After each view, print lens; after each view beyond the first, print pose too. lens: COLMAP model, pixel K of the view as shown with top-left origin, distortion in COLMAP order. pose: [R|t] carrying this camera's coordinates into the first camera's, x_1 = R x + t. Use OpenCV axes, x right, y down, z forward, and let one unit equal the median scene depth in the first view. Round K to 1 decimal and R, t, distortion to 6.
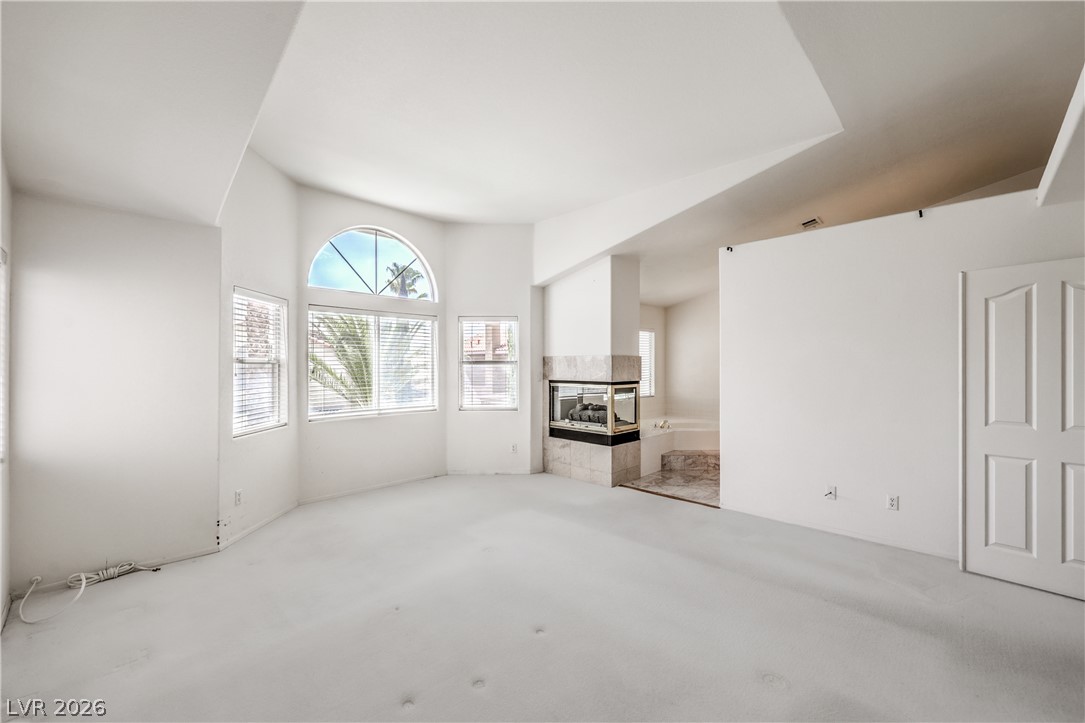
lens RADIAL K [[442.3, 0, 543.5], [0, 442.3, 367.1], [0, 0, 1]] dist [-0.001091, -0.000032]
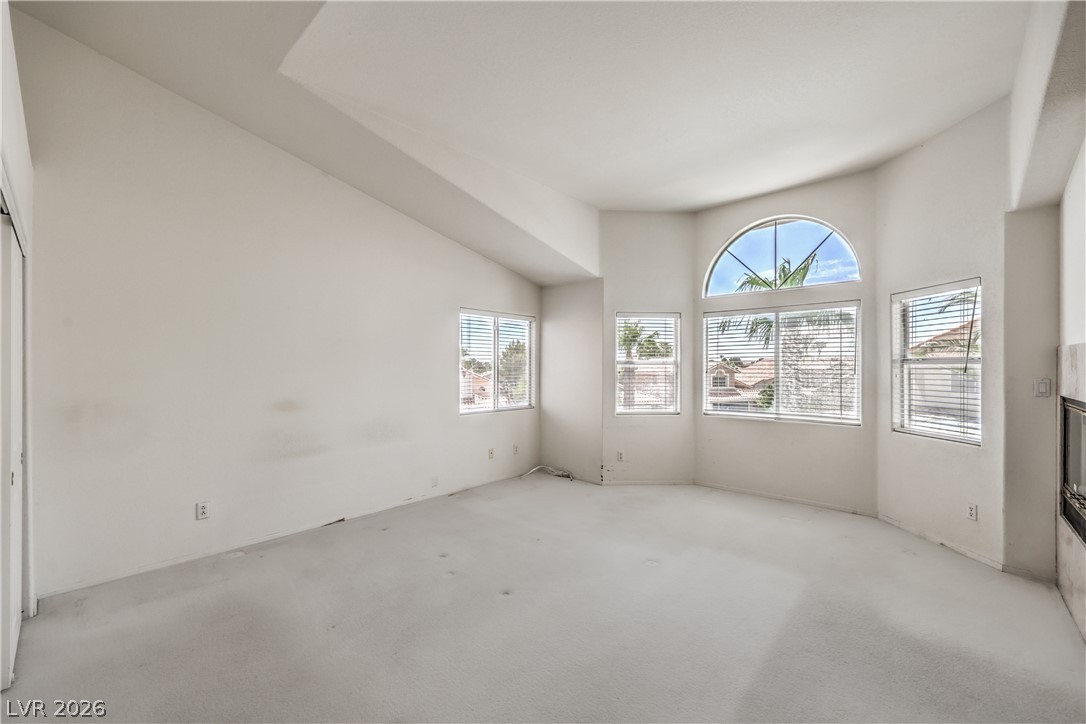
lens RADIAL K [[442.7, 0, 544.0], [0, 442.7, 367.6], [0, 0, 1]] dist [-0.001091, -0.000032]
pose [[0.025986, 0.001416, -0.999661, 0.509558], [-0.001700, 0.999998, 0.001372, -0.000124], [0.999661, 0.001664, 0.025988, 0.464842]]
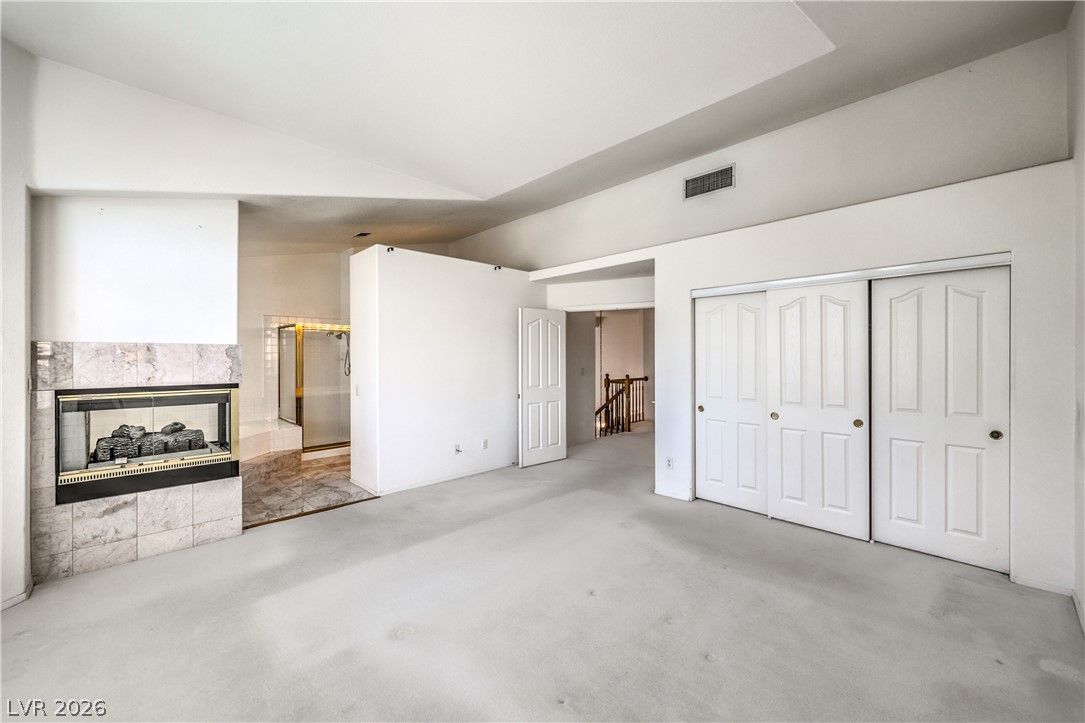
lens RADIAL K [[433.5, 0, 547.8], [0, 433.5, 356.9], [0, 0, 1]] dist [-0.002489, -0.000360]
pose [[0.012378, -0.002160, 0.999921, -0.492391], [0.003690, 0.999991, 0.002115, -0.006951], [-0.999917, 0.003664, 0.012386, 0.480213]]
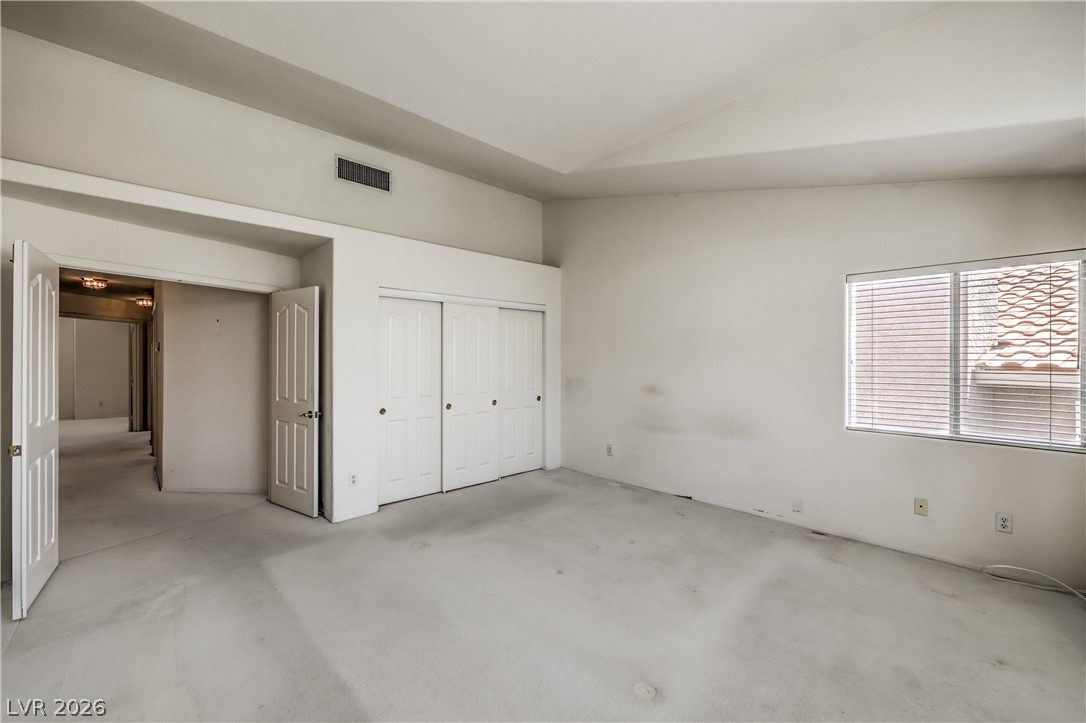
lens RADIAL K [[433.9, 0, 548.3], [0, 433.9, 356.9], [0, 0, 1]] dist [-0.002489, -0.000360]
pose [[-0.999125, -0.000170, 0.041815, -0.014691], [-0.000217, 0.999999, -0.001129, -0.004731], [-0.041815, -0.001137, -0.999125, 0.970388]]
